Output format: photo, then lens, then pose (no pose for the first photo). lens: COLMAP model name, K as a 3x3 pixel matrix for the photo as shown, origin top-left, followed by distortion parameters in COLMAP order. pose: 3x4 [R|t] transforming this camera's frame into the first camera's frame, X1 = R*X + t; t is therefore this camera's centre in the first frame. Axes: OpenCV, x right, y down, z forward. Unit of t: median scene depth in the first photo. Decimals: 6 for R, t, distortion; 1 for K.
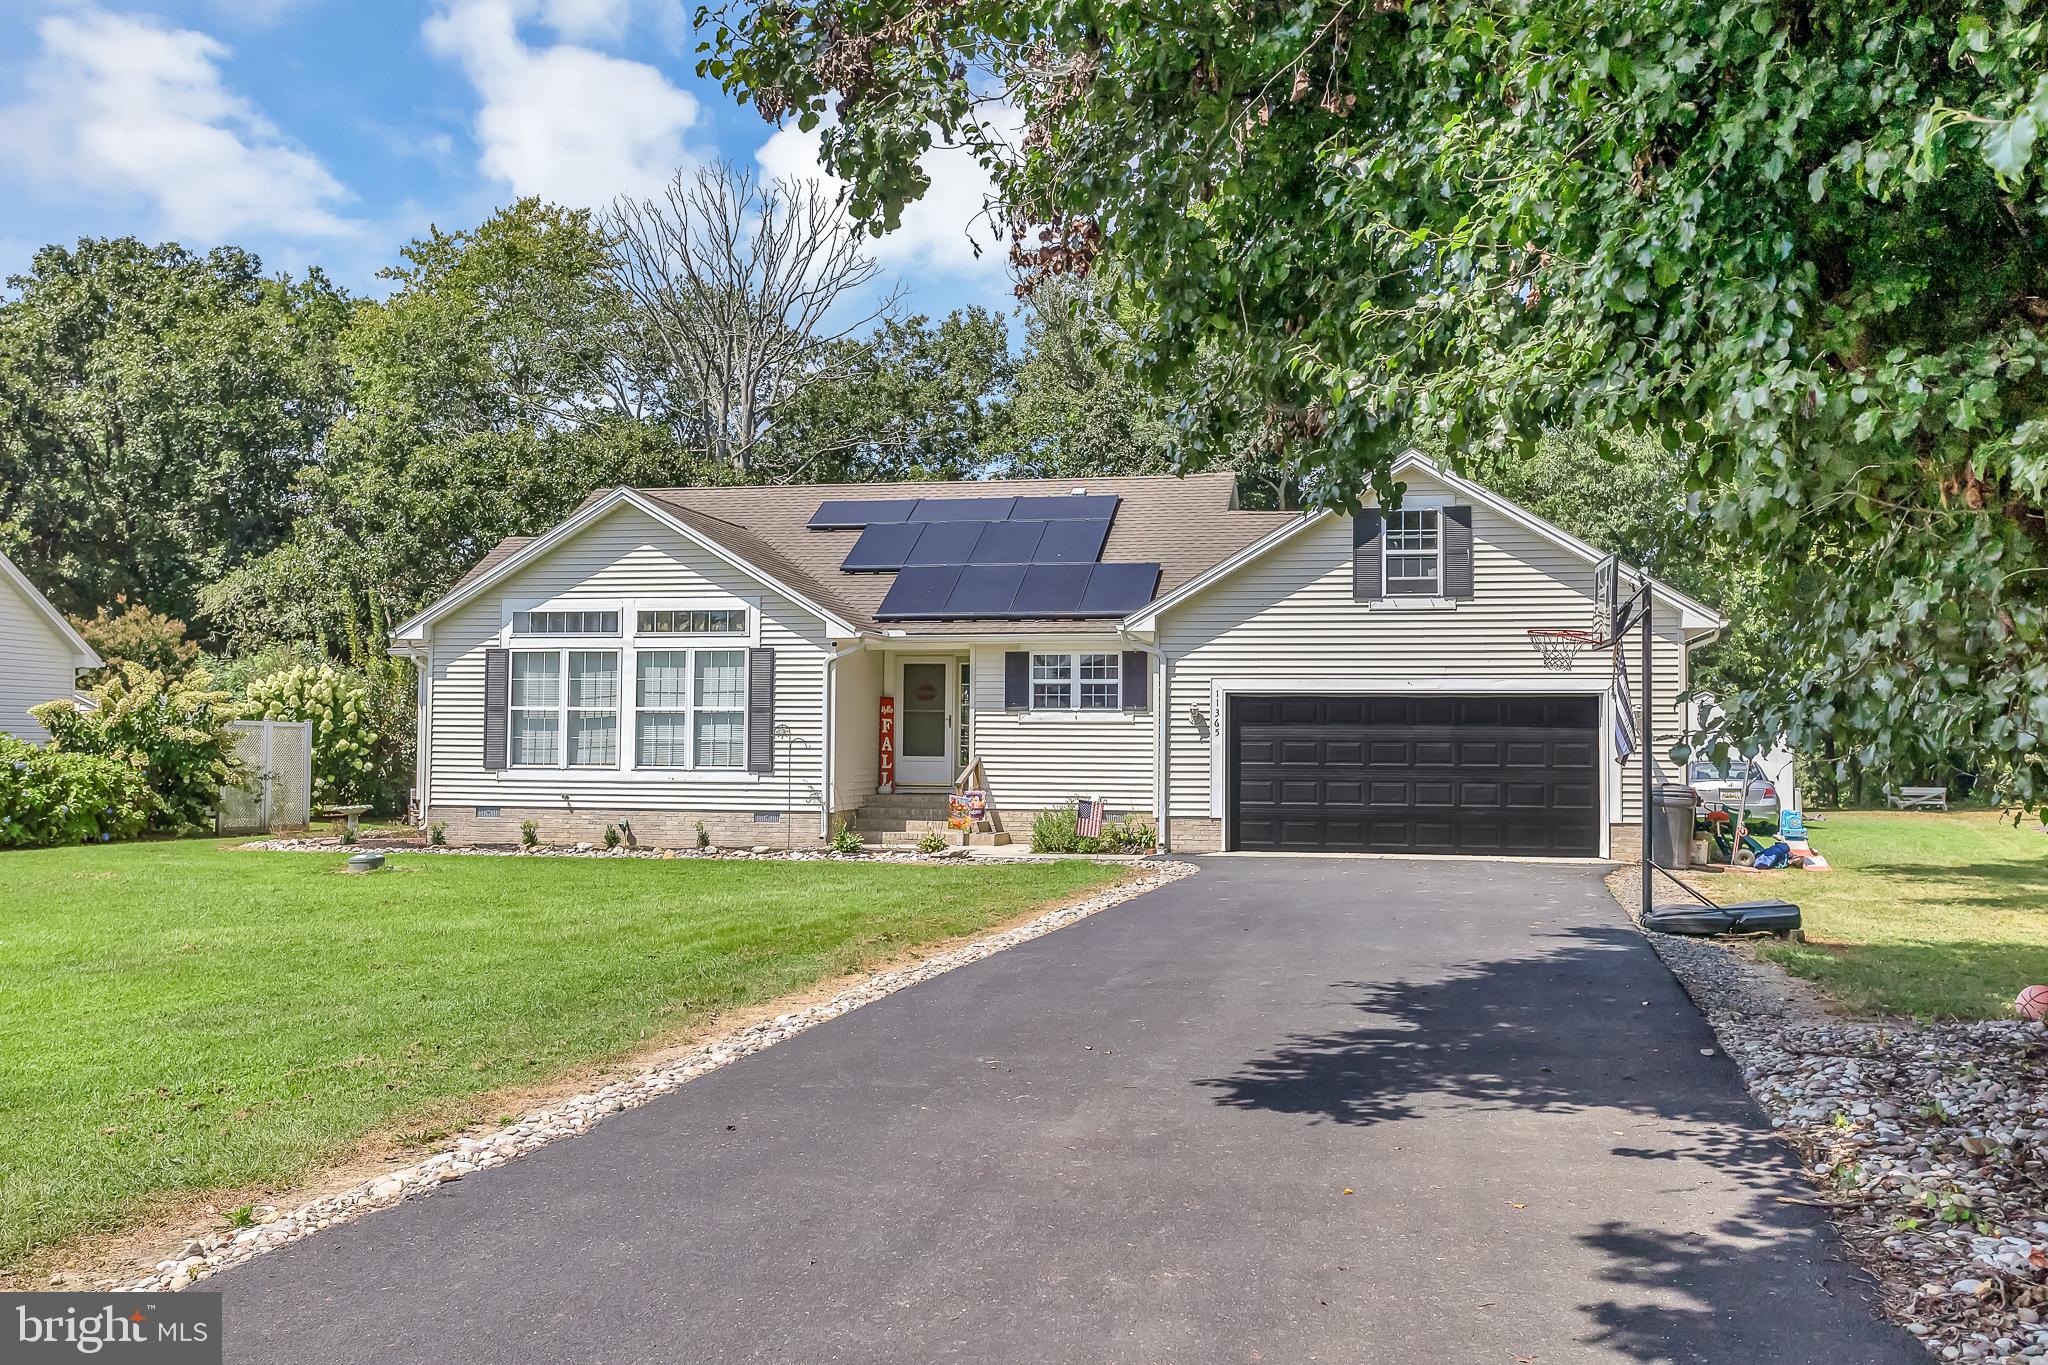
lens RADIAL K [[1887.8, 0, 1023.9], [0, 1887.8, 684.4], [0, 0, 1]] dist [-0.002942, 0.000000]
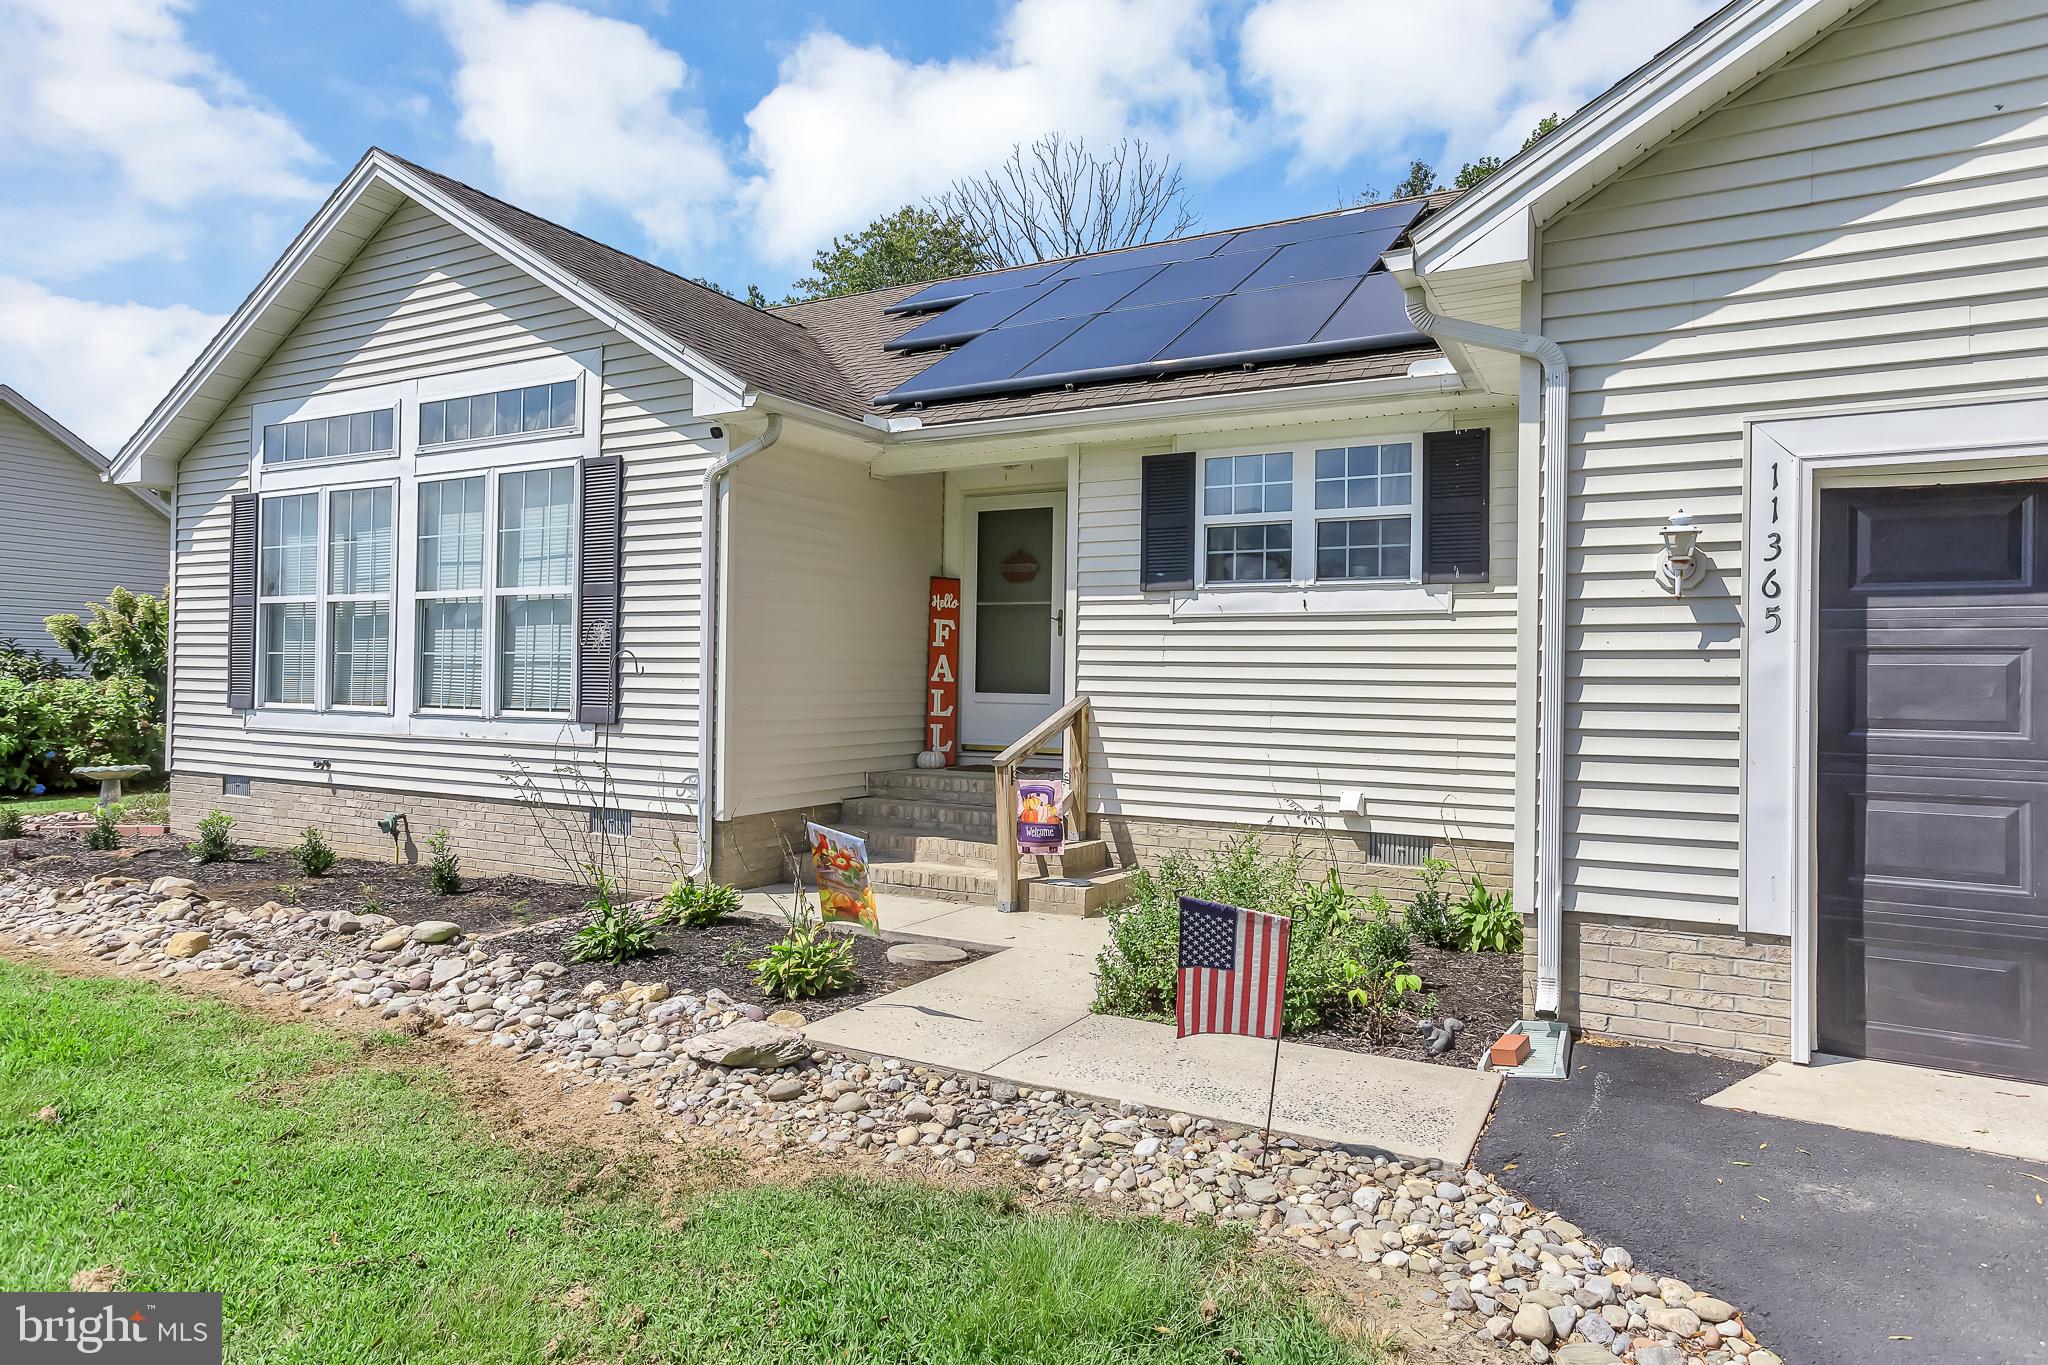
lens RADIAL K [[1206.4, 0, 1022.1], [0, 1206.4, 677.8], [0, 0, 1]] dist [-0.014957, 0.002777]
pose [[0.957951, 0.005243, -0.286885, 0.044300], [0.003361, 0.999559, 0.029491, 0.025909], [0.286913, -0.029216, 0.957511, 0.733881]]
